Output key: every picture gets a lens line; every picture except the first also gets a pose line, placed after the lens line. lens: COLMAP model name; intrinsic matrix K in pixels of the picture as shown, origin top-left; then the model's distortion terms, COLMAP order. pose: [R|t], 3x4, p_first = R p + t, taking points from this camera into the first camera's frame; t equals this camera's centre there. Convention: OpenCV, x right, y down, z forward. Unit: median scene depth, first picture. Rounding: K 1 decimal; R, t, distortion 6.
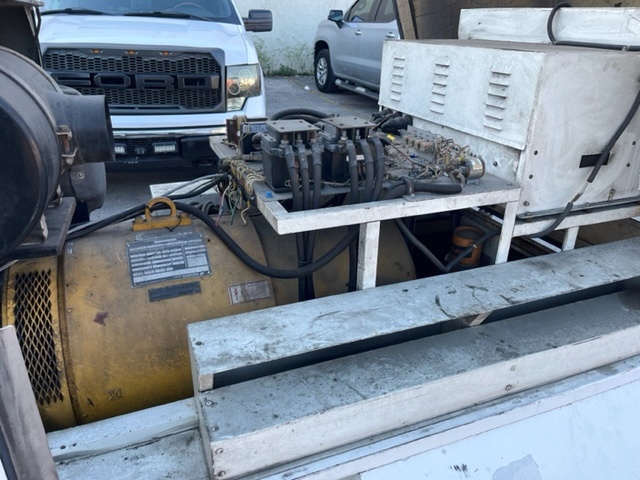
lens RADIAL K [[496.3, 0, 322.4], [0, 496.3, 242.1], [0, 0, 1]] dist [-0.002879, -0.020346]
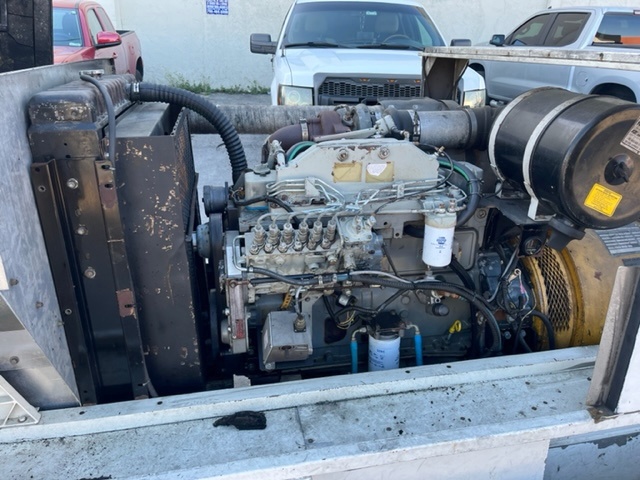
lens RADIAL K [[496.3, 0, 319.1], [0, 496.3, 237.2], [0, 0, 1]] dist [-0.002879, -0.020346]
pose [[0.978618, 0.055840, -0.197959, -0.306213], [-0.064357, 0.997246, -0.036847, 0.046888], [0.195356, 0.048800, 0.979517, -0.185100]]
